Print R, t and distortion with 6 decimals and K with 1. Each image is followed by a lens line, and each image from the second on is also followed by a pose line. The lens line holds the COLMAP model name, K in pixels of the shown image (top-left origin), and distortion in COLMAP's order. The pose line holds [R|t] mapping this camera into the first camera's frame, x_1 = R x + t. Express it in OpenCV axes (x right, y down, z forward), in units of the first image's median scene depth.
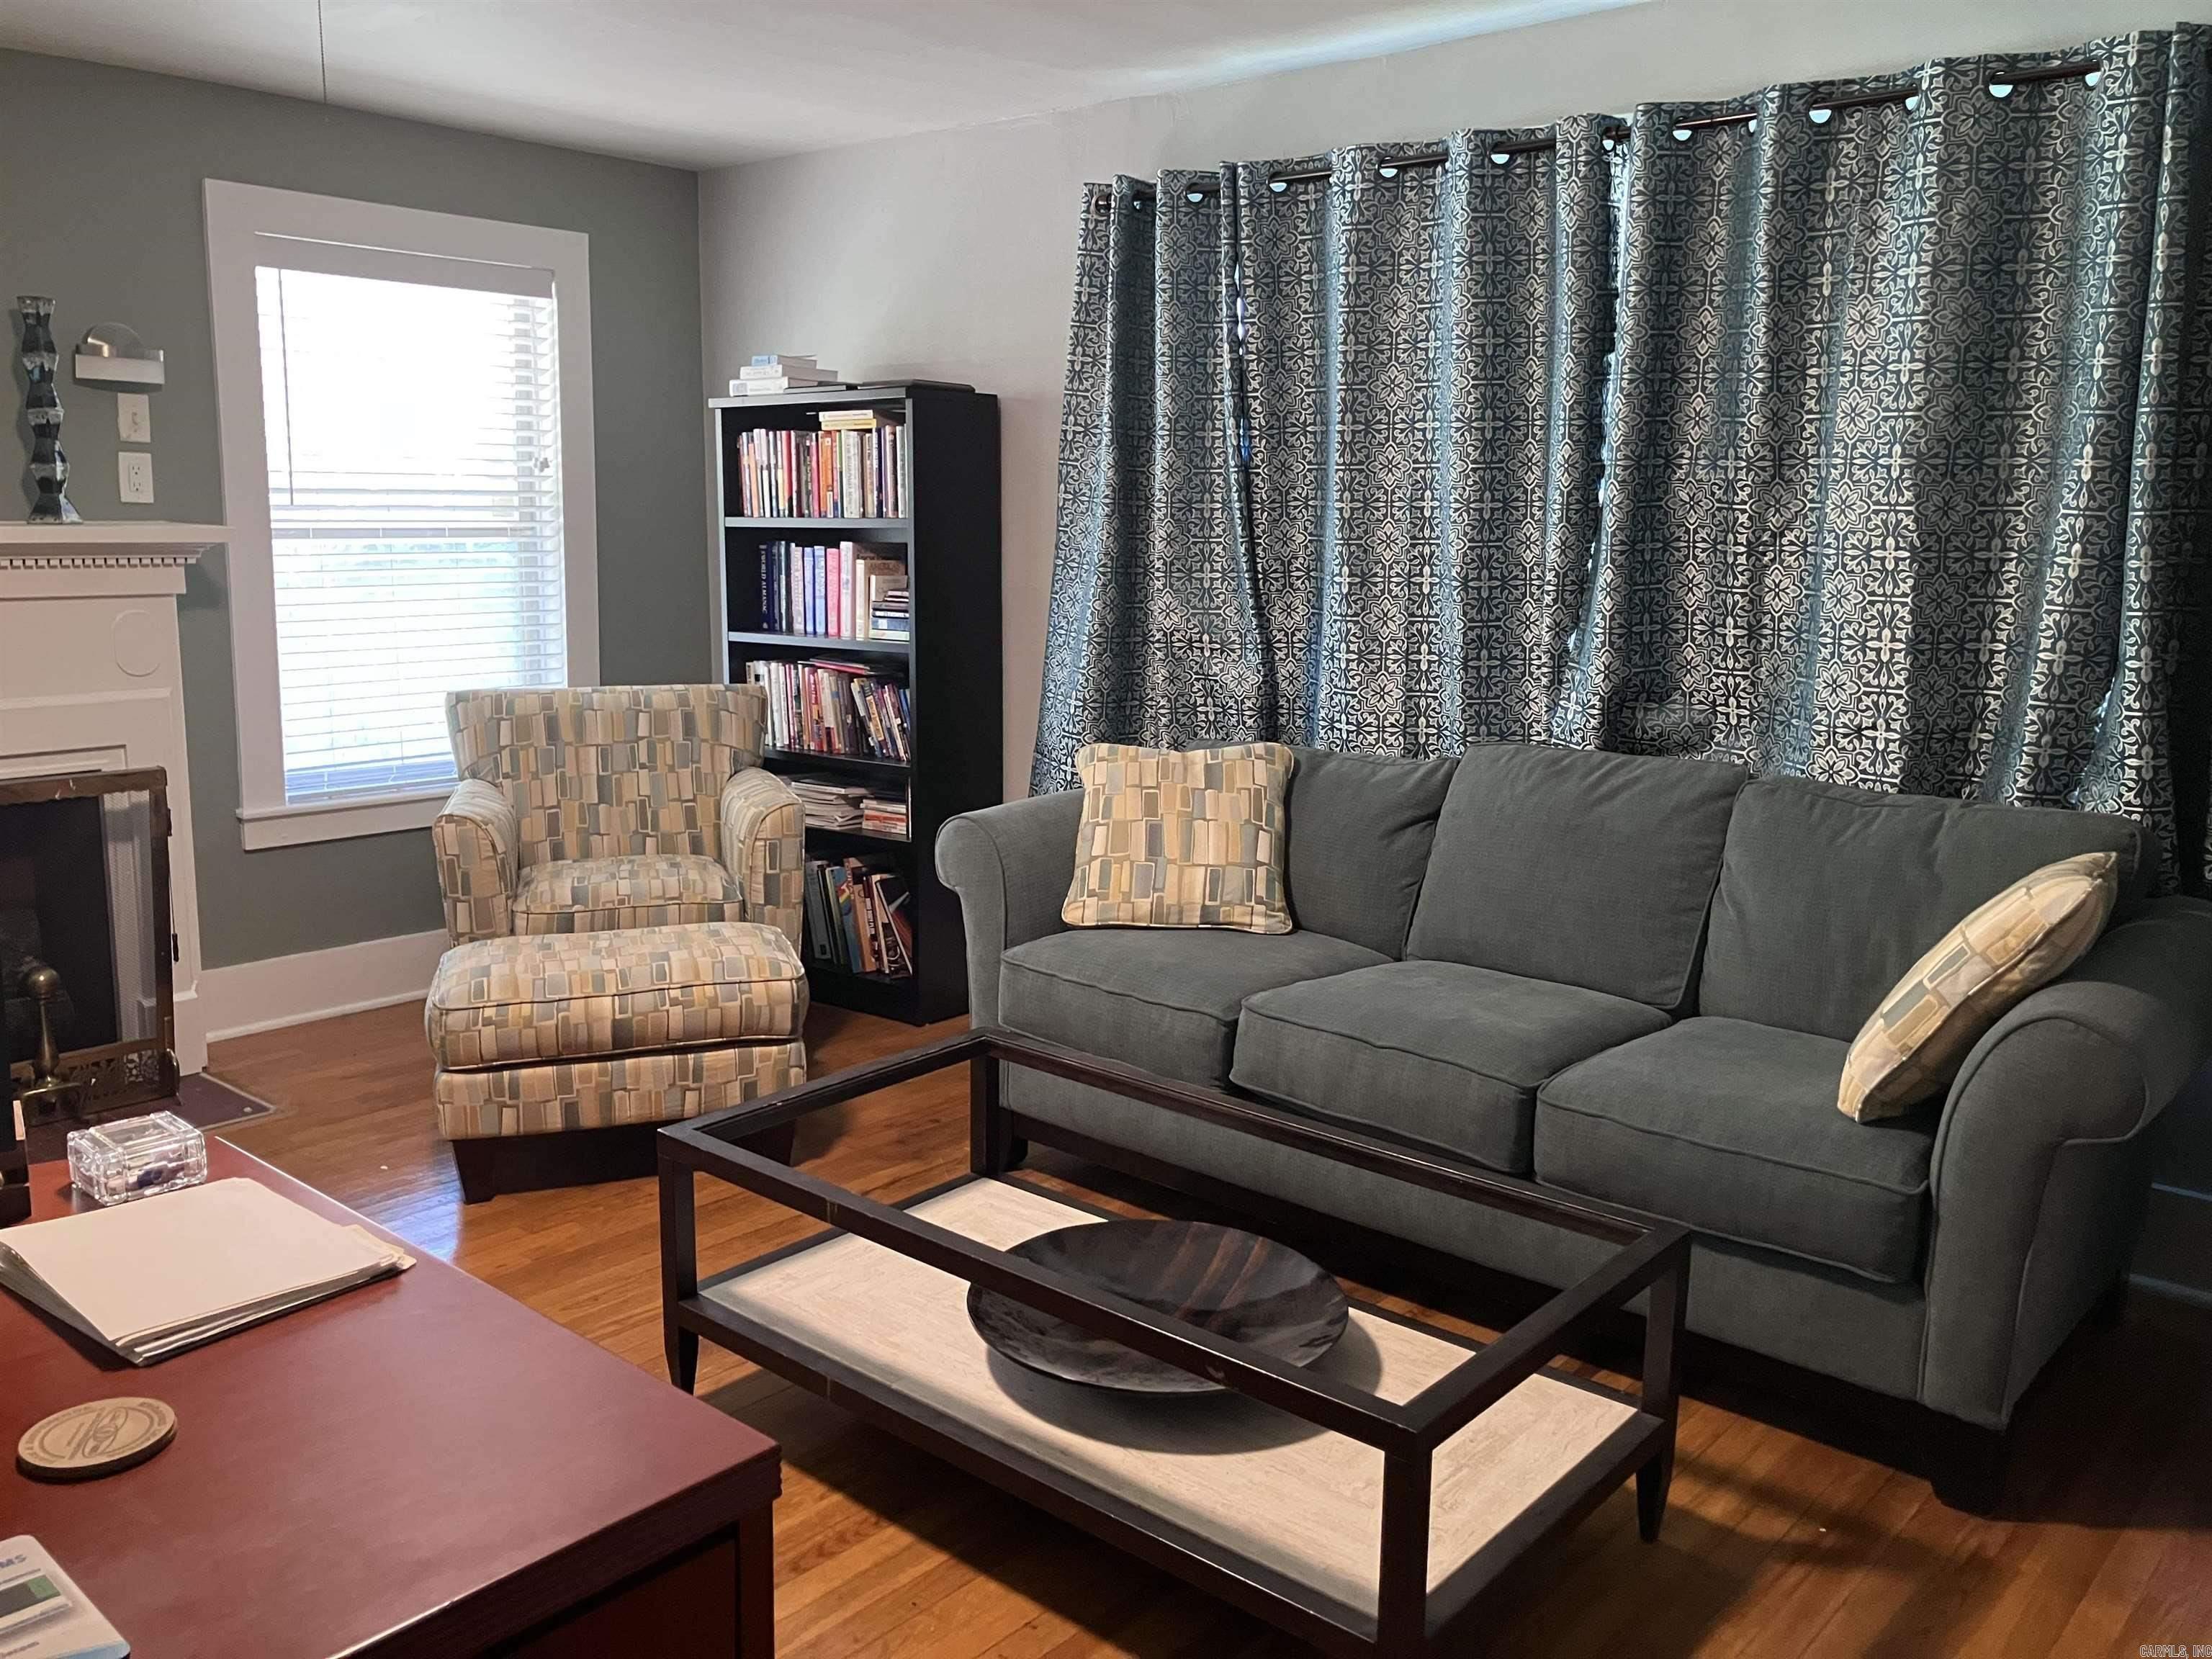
lens RADIAL K [[1782.0, 0, 1106.0], [0, 1782.0, 829.5], [0, 0, 1]] dist [-0.002771, -0.004589]
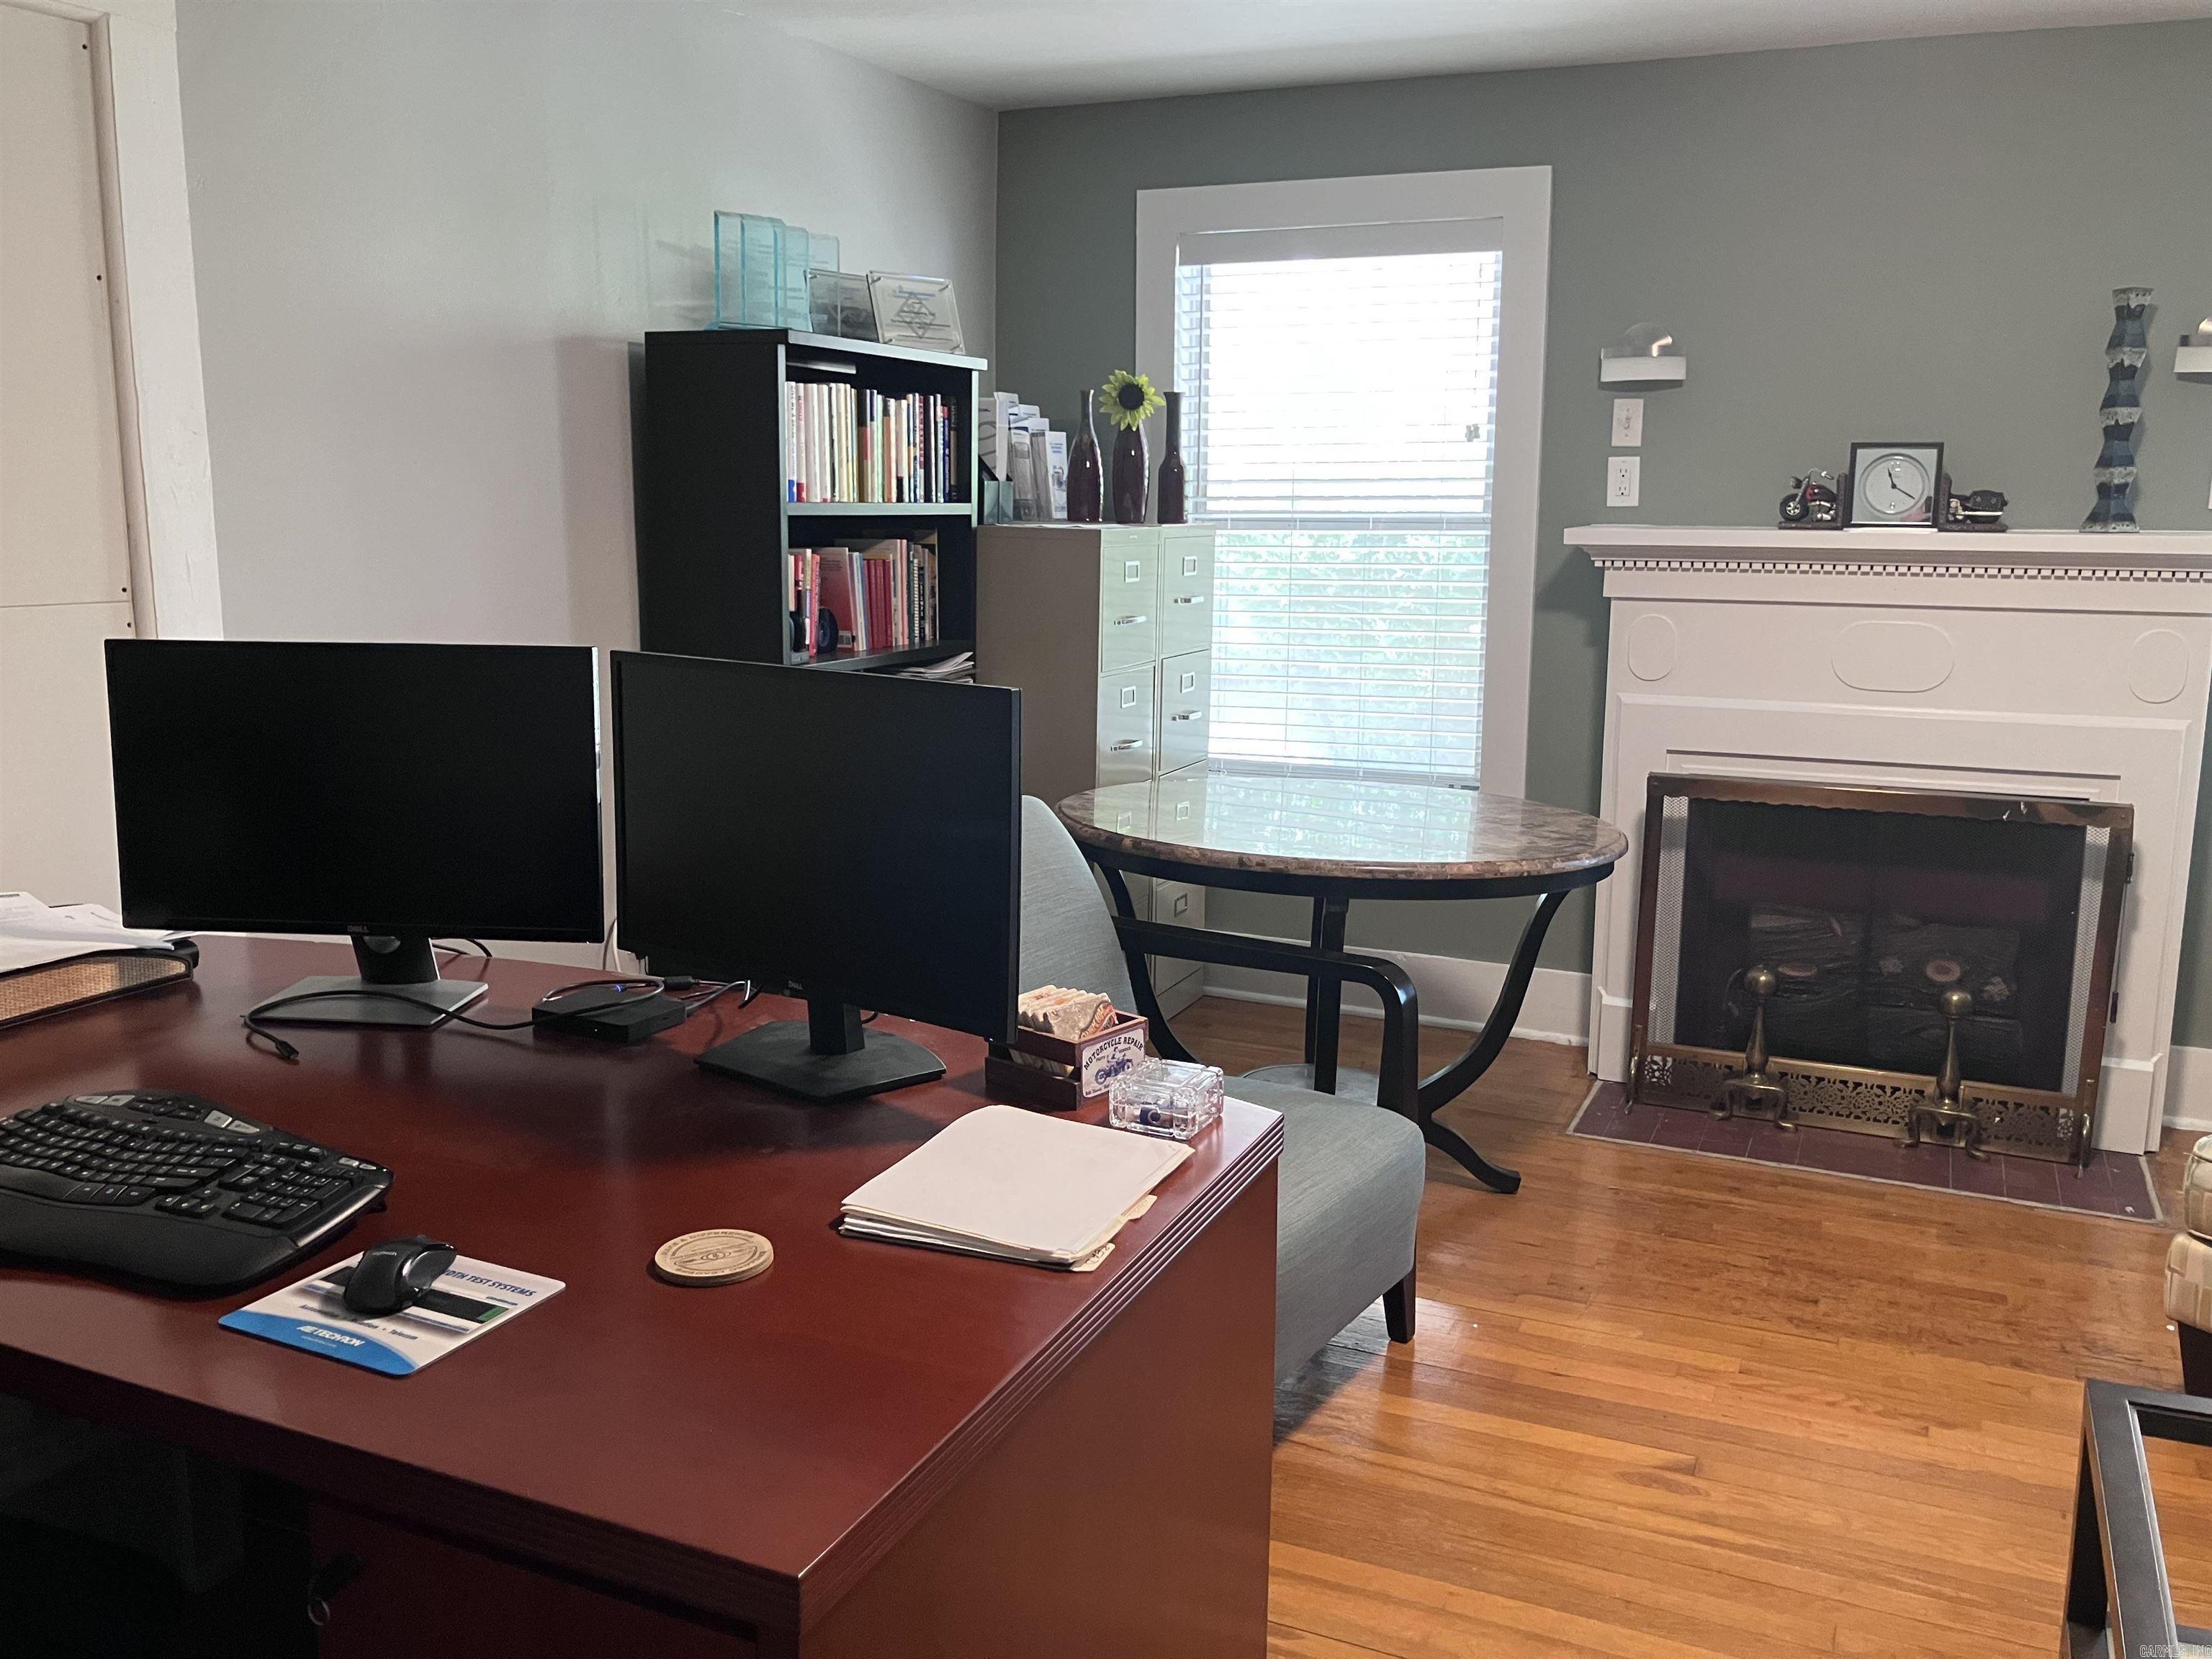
lens RADIAL K [[1799.2, 0, 1106.5], [0, 1799.2, 798.0], [0, 0, 1]] dist [-0.003661, 0.099547]
pose [[0.285046, 0.143681, -0.947684, 0.464119], [-0.171286, 0.980422, 0.097125, -0.098287], [0.943085, 0.134640, 0.304076, 0.603683]]
